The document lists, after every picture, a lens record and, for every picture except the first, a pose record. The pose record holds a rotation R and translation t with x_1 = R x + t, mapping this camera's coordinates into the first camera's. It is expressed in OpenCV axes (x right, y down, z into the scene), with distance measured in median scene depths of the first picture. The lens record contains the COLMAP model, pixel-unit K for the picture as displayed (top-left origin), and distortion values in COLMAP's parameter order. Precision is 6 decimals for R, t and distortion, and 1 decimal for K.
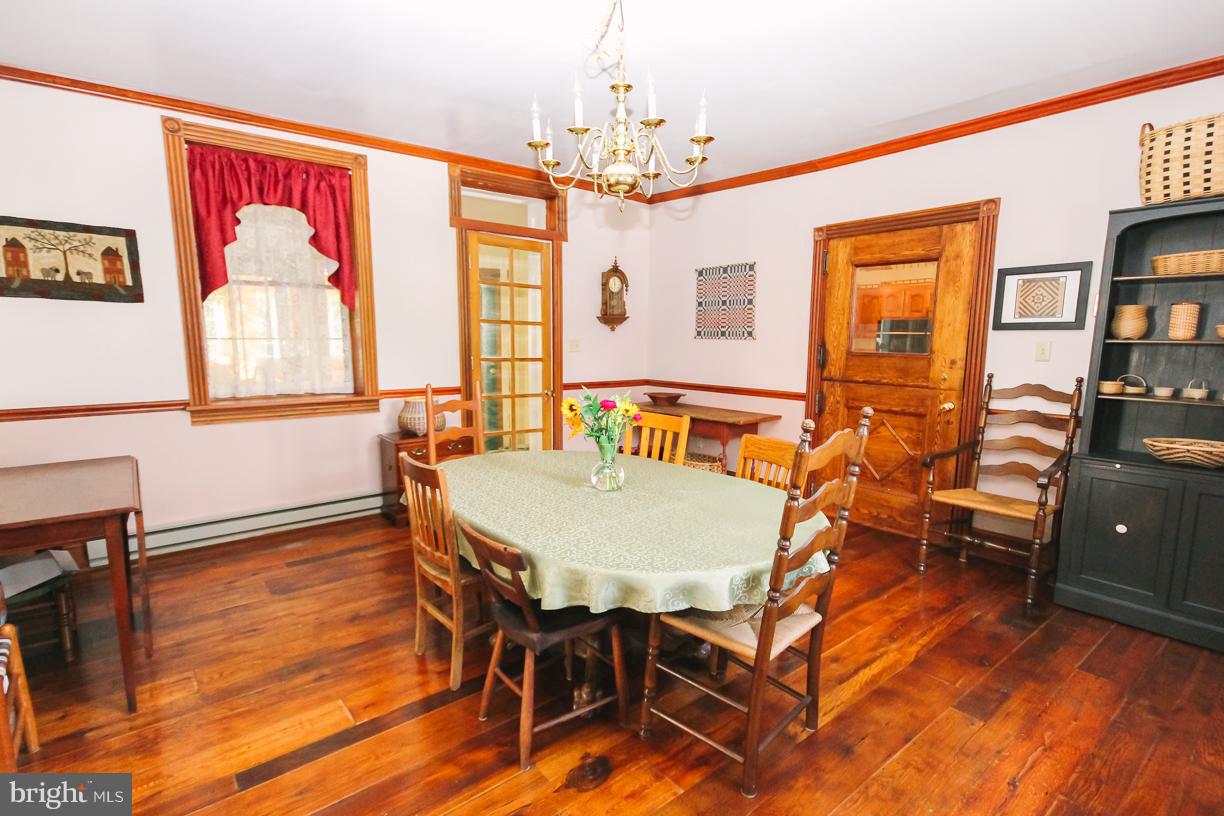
lens RADIAL K [[586.7, 0, 612.0], [0, 586.7, 408.0], [0, 0, 1]] dist [-0.004240, 0.012153]
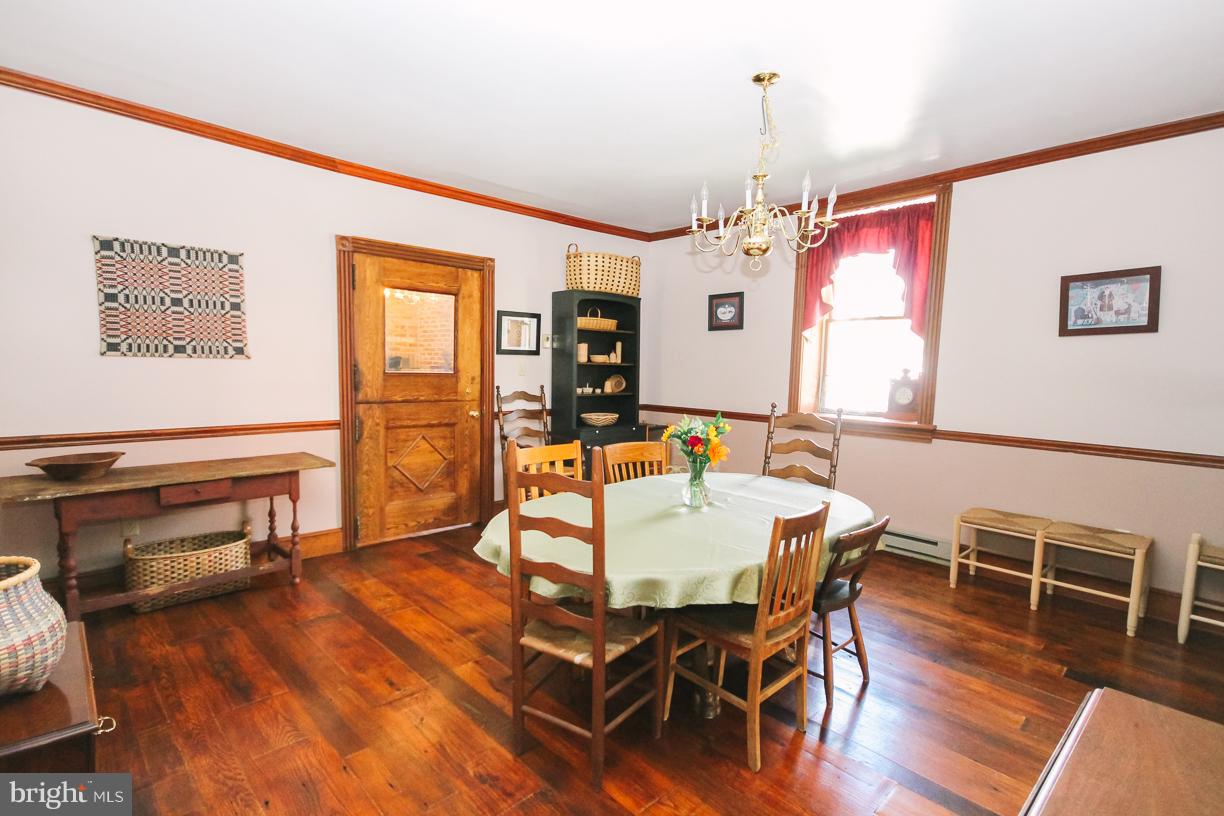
lens RADIAL K [[586.7, 0, 612.0], [0, 586.7, 408.0], [0, 0, 1]] dist [-0.004240, 0.012153]
pose [[-0.084779, -0.085207, 0.992750, -0.644103], [0.099917, 0.990588, 0.093554, -0.094762], [-0.991377, 0.107124, -0.075467, 0.734022]]
